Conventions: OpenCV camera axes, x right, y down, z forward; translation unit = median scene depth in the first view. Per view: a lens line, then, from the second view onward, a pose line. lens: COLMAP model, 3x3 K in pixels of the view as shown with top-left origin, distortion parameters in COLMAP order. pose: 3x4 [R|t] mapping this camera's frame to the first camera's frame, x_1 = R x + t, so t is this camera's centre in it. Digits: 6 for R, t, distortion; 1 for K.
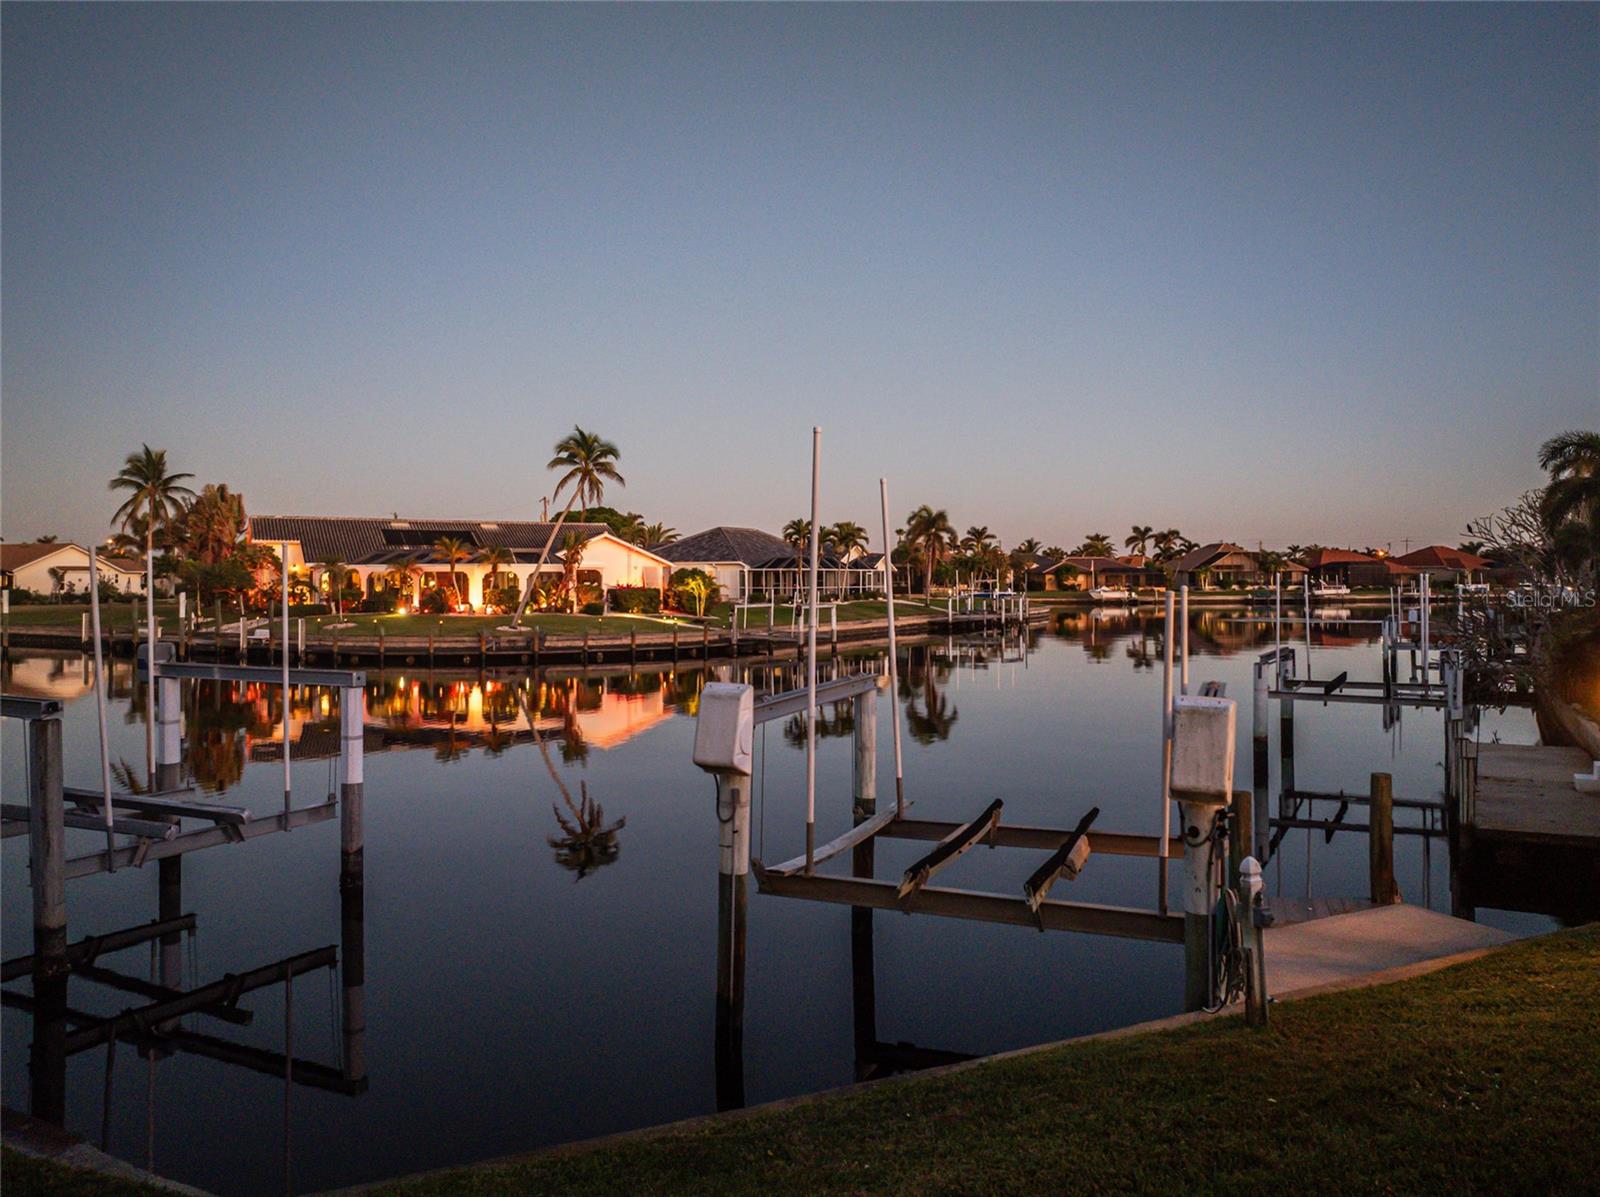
lens RADIAL K [[1147.0, 0, 804.7], [0, 1147.0, 595.0], [0, 0, 1]] dist [-0.034090, 0.000725]
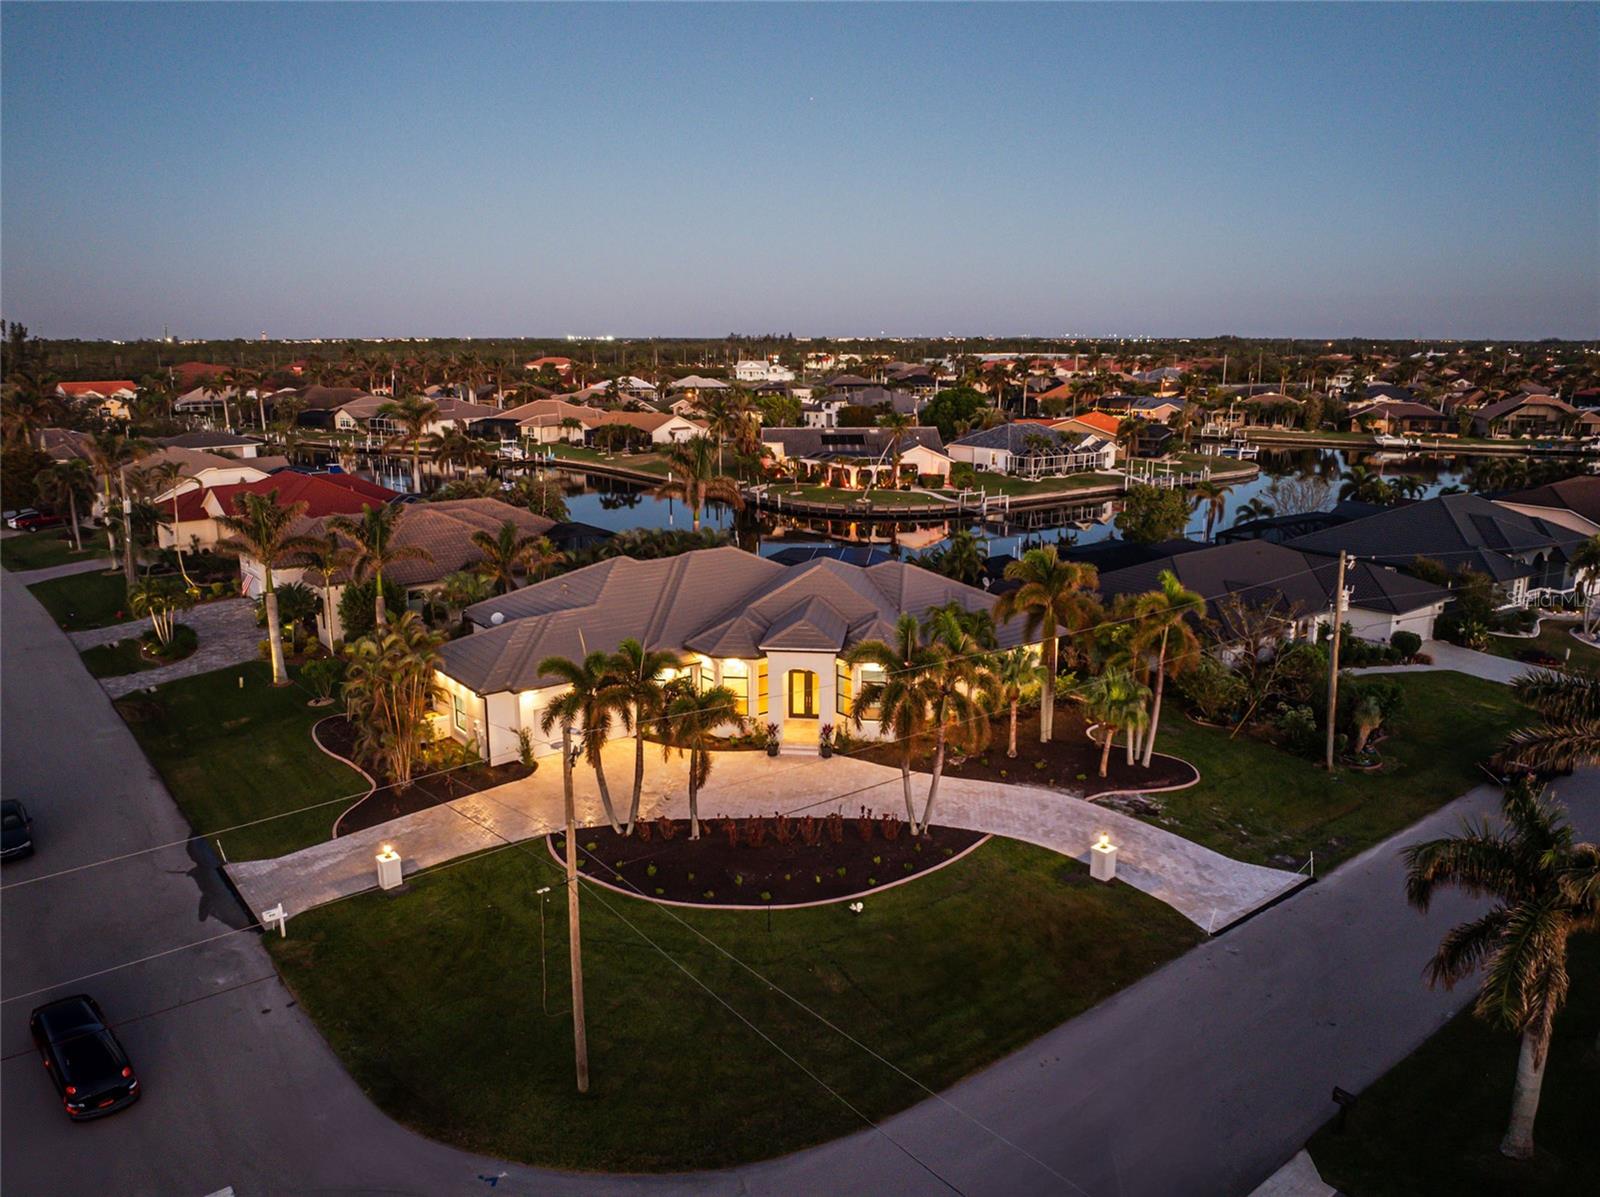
lens RADIAL K [[1147.0, 0, 804.7], [0, 1147.0, 595.0], [0, 0, 1]] dist [-0.034090, 0.000725]
pose [[0.909283, 0.096581, -0.404817, 0.509932], [-0.009005, 0.977038, 0.212874, -0.236881], [0.416081, -0.189917, 0.889274, -0.985185]]
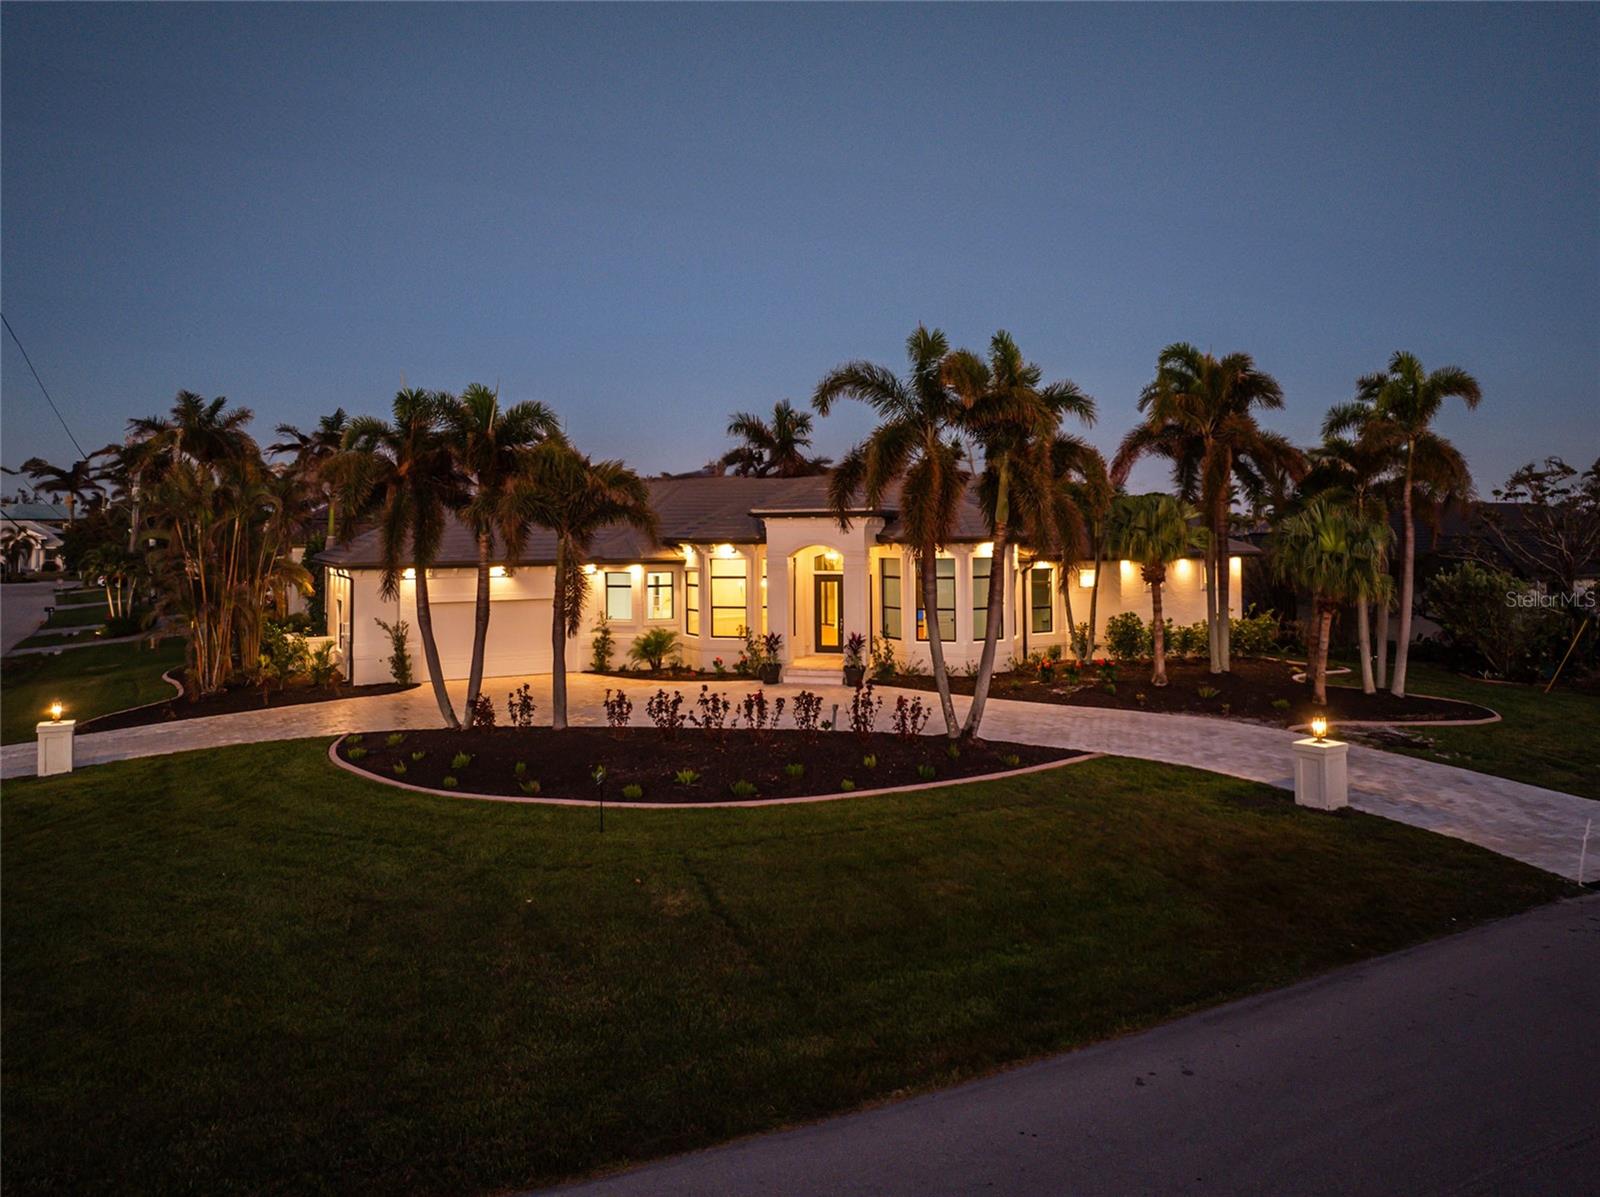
lens RADIAL K [[1147.0, 0, 804.7], [0, 1147.0, 595.0], [0, 0, 1]] dist [-0.034090, 0.000725]
pose [[0.823461, 0.027187, -0.566721, 0.478922], [-0.001077, 0.998924, 0.046356, -0.032968], [0.567372, -0.037562, 0.822604, -0.730683]]
